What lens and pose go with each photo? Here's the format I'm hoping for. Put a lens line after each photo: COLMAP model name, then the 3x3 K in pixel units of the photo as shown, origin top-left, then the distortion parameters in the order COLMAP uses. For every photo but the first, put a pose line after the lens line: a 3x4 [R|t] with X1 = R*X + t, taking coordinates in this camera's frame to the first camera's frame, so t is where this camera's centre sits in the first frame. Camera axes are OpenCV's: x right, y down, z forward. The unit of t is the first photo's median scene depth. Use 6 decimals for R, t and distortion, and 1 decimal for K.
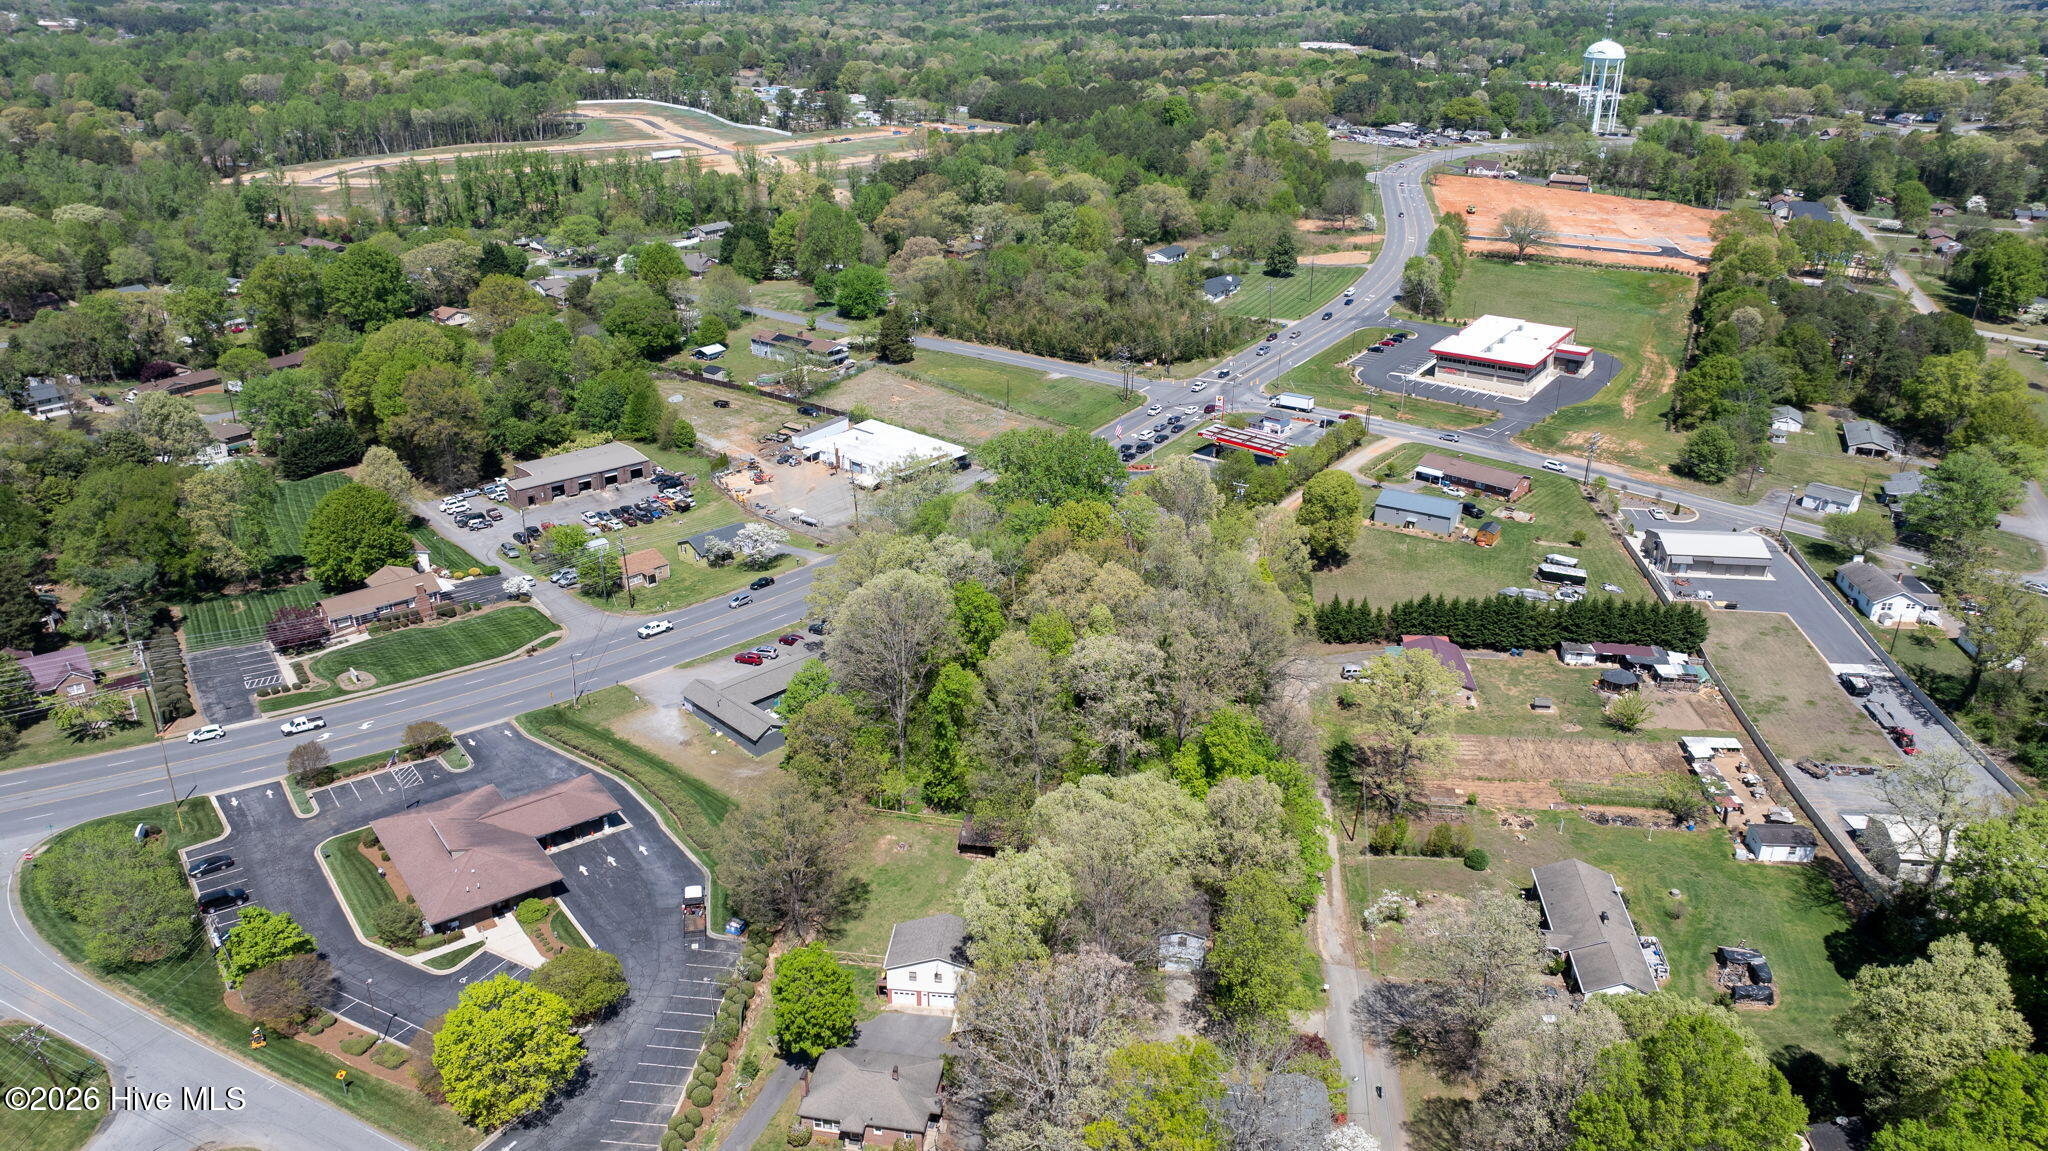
lens RADIAL K [[1434.9, 0, 1023.5], [0, 1434.9, 566.4], [0, 0, 1]] dist [-0.036939, 0.036043]
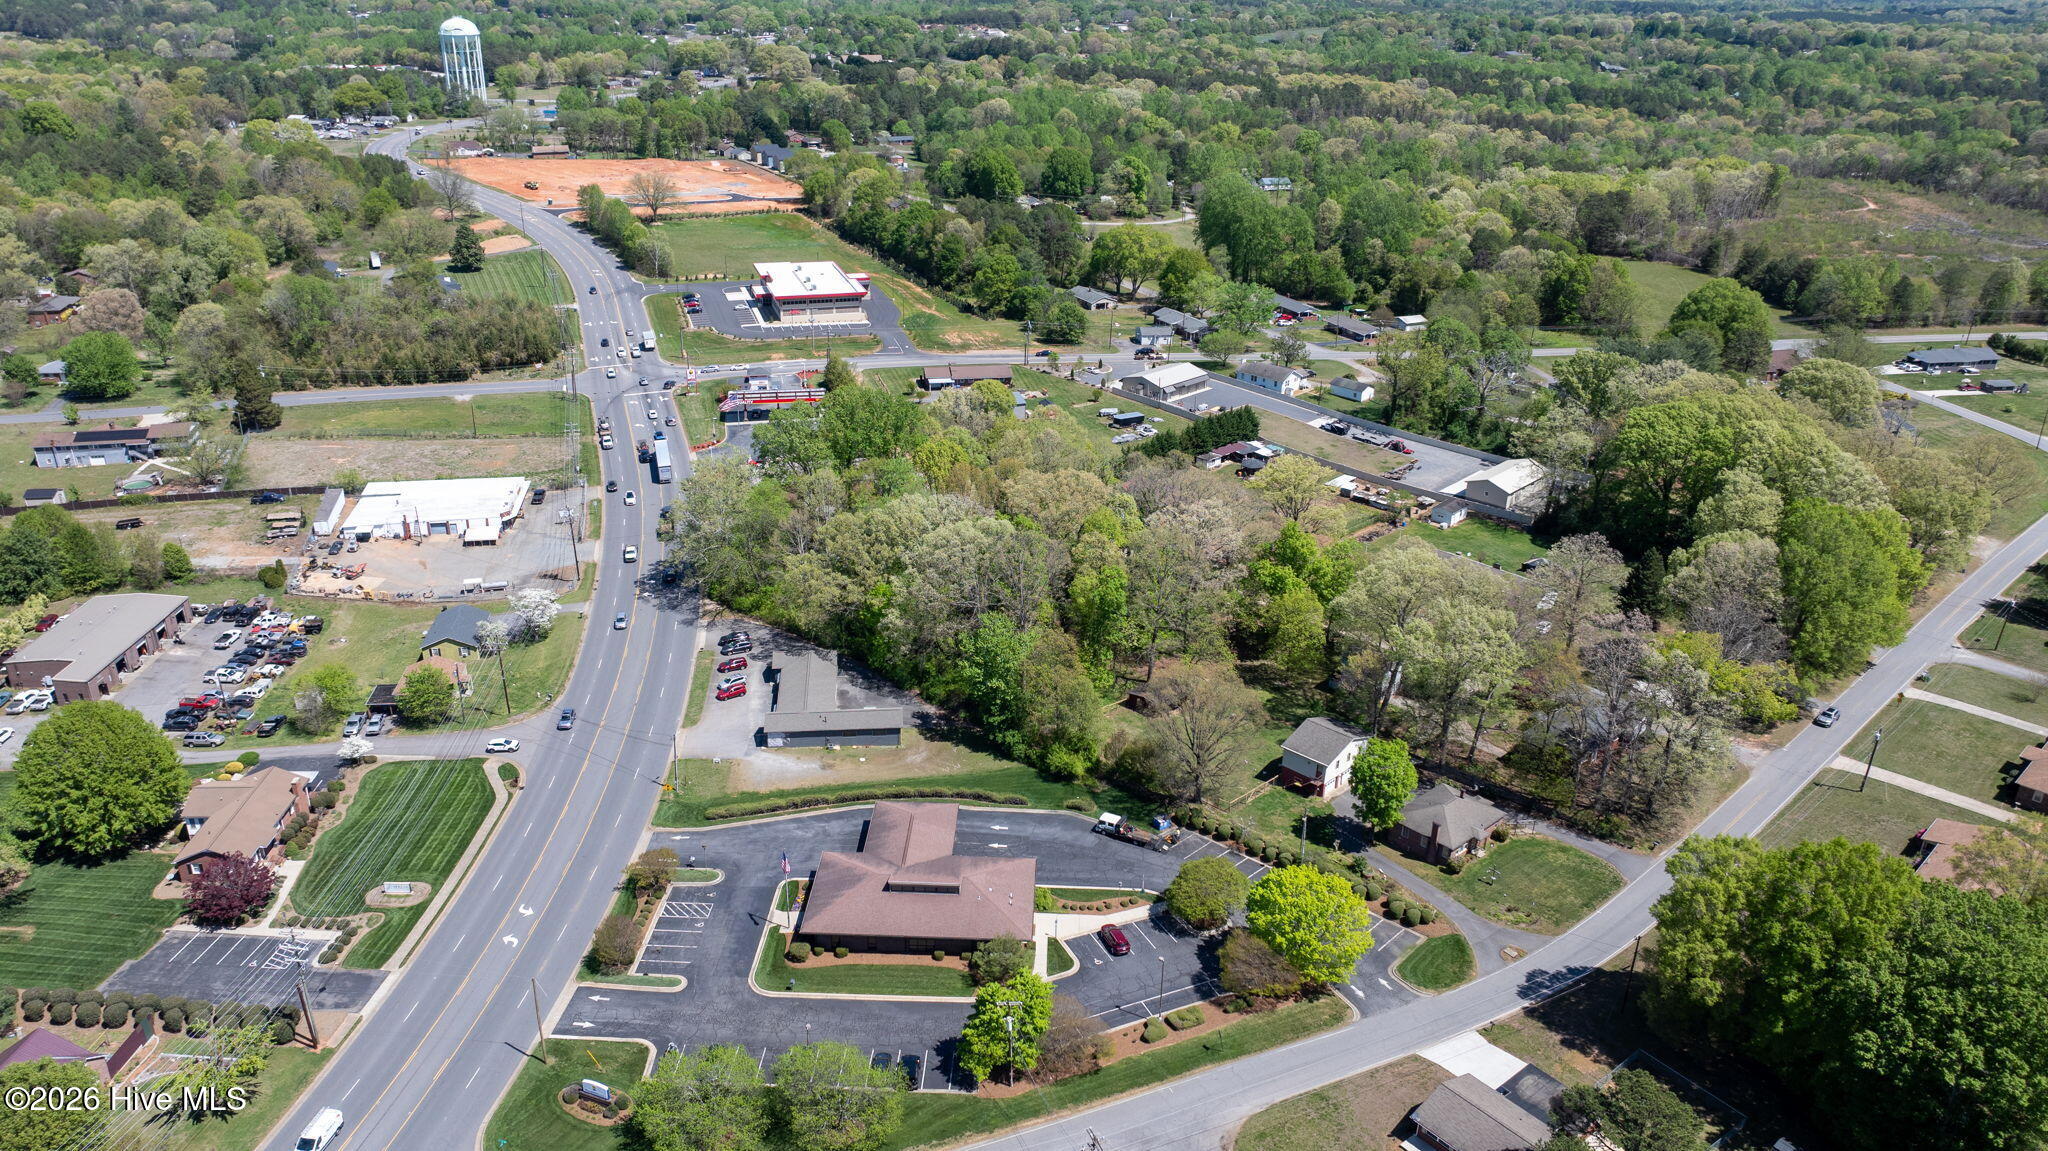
lens RADIAL K [[1434.9, 0, 1022.0], [0, 1434.9, 582.0], [0, 0, 1]] dist [-0.036939, 0.036043]
pose [[0.629445, -0.315138, 0.710272, -0.684558], [0.298677, 0.941969, 0.153250, -0.086476], [-0.717350, 0.115680, 0.687043, 0.201577]]
